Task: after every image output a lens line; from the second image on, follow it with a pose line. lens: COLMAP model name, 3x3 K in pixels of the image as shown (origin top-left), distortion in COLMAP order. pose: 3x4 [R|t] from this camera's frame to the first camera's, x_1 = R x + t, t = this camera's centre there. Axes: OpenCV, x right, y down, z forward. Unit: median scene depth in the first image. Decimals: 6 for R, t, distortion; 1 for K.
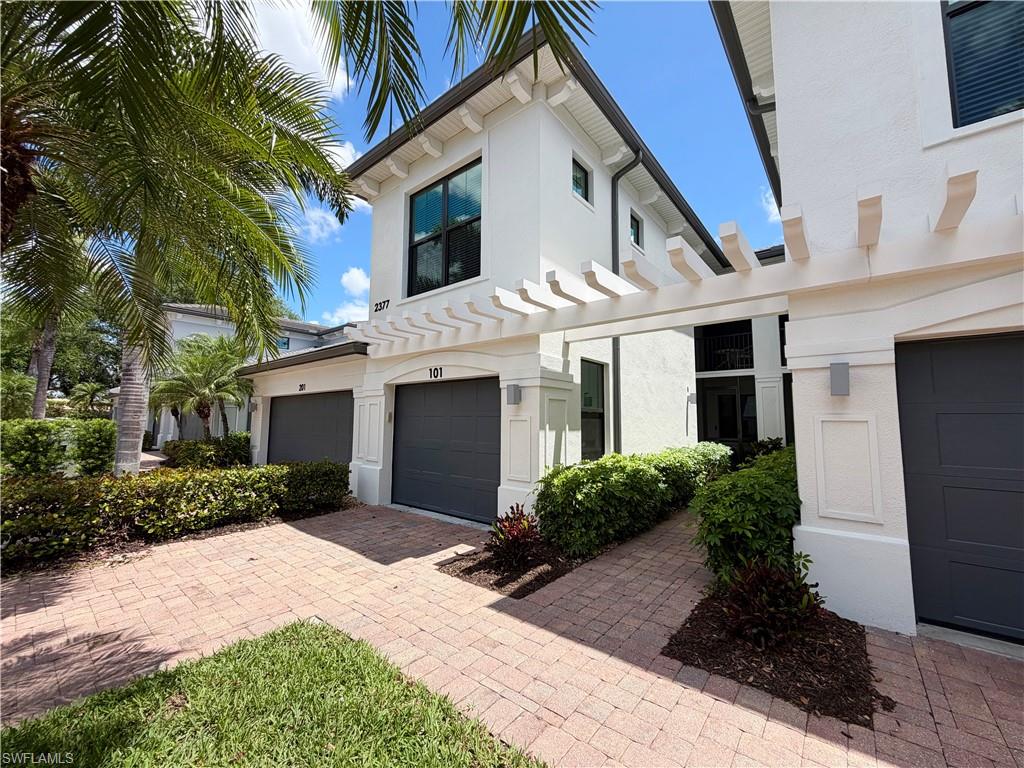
lens RADIAL K [[408.9, 0, 508.1], [0, 408.9, 382.7], [0, 0, 1]] dist [0.002138, 0.000588]
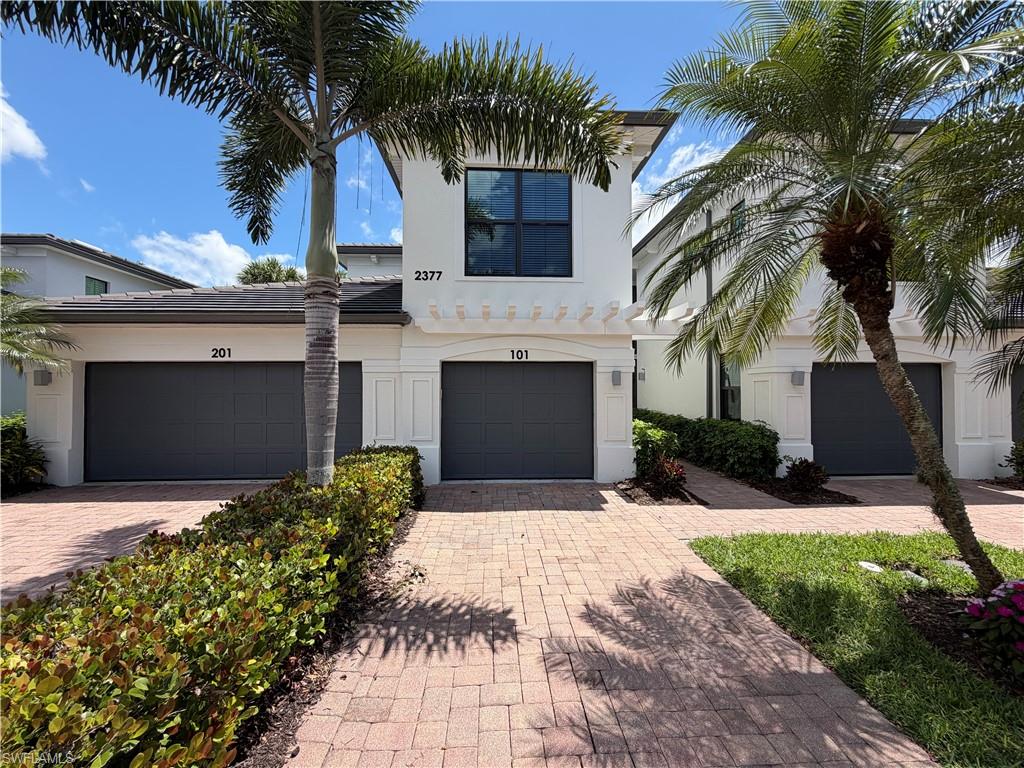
lens RADIAL K [[408.9, 0, 508.1], [0, 408.9, 382.7], [0, 0, 1]] dist [0.002138, 0.000588]
pose [[0.737919, 0.003484, 0.674880, -0.946380], [-0.057632, 0.996659, 0.057870, -0.010624], [-0.672424, -0.081598, 0.735655, 0.201349]]
